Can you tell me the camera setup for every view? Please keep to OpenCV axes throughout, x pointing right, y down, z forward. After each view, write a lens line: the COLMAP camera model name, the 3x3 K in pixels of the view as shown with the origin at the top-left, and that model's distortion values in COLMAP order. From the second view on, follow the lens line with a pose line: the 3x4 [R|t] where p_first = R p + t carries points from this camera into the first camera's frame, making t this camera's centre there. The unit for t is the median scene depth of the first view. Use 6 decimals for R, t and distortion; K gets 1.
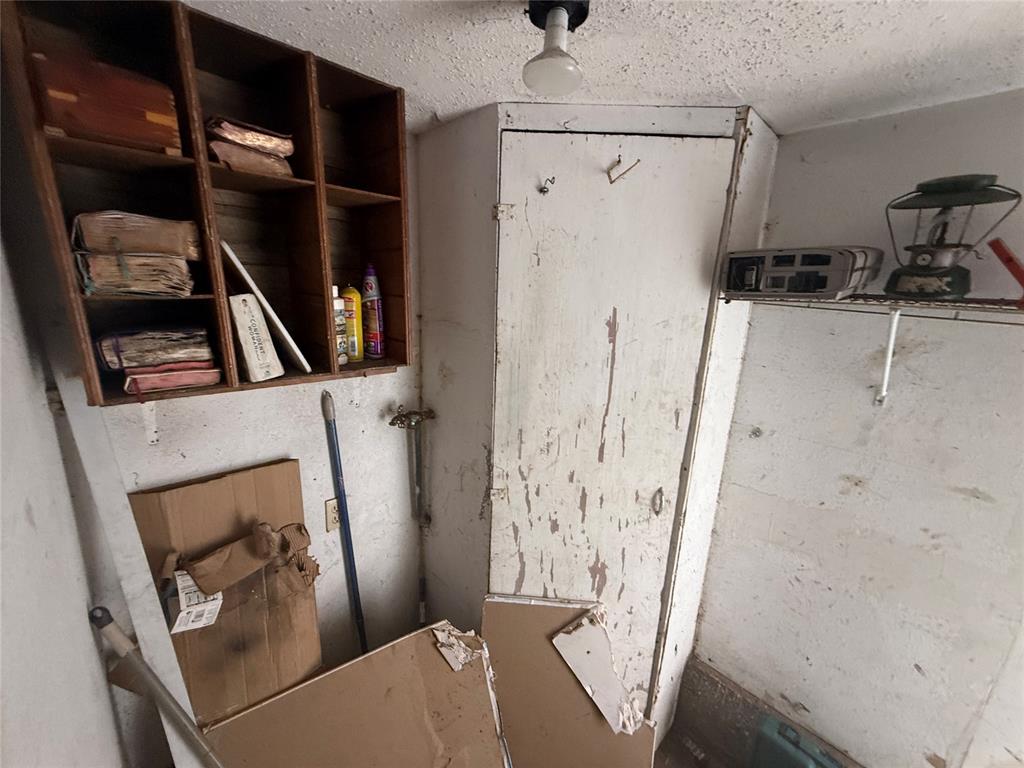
lens RADIAL K [[406.4, 0, 511.6], [0, 406.4, 384.7], [0, 0, 1]] dist [-0.002745, -0.000067]
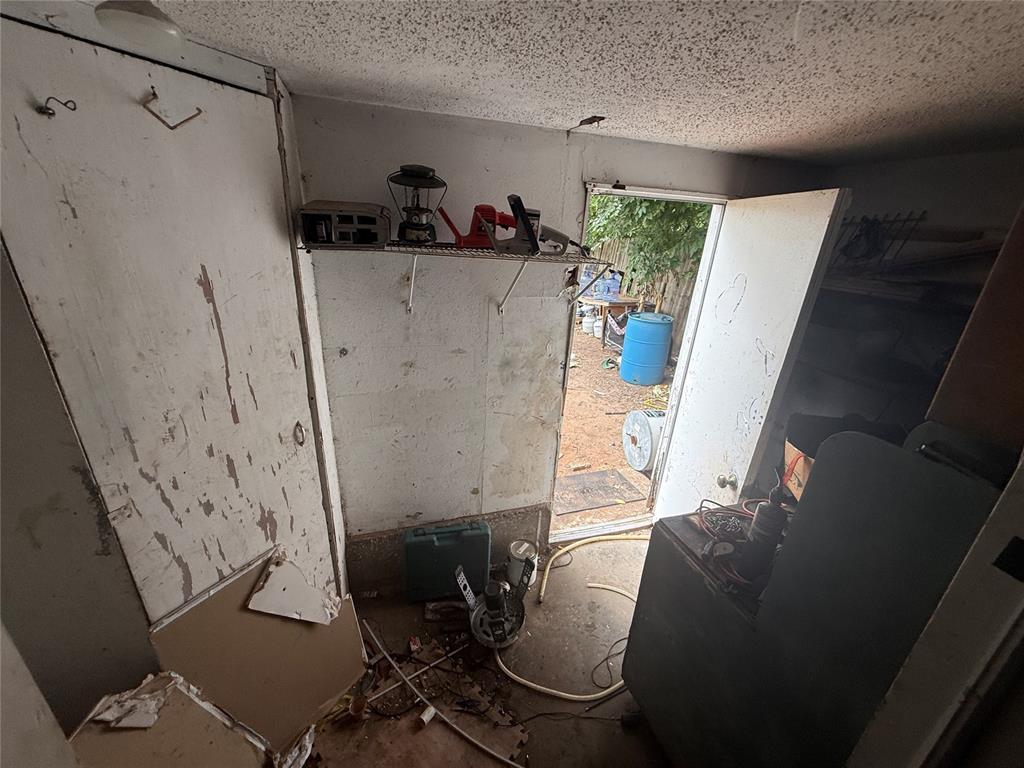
lens RADIAL K [[406.4, 0, 512.8], [0, 406.4, 382.4], [0, 0, 1]] dist [-0.002745, -0.000067]
pose [[0.433427, -0.336827, 0.835876, -0.279873], [0.171931, 0.941396, 0.290196, -0.074897], [-0.884636, 0.017934, 0.465937, -0.058917]]
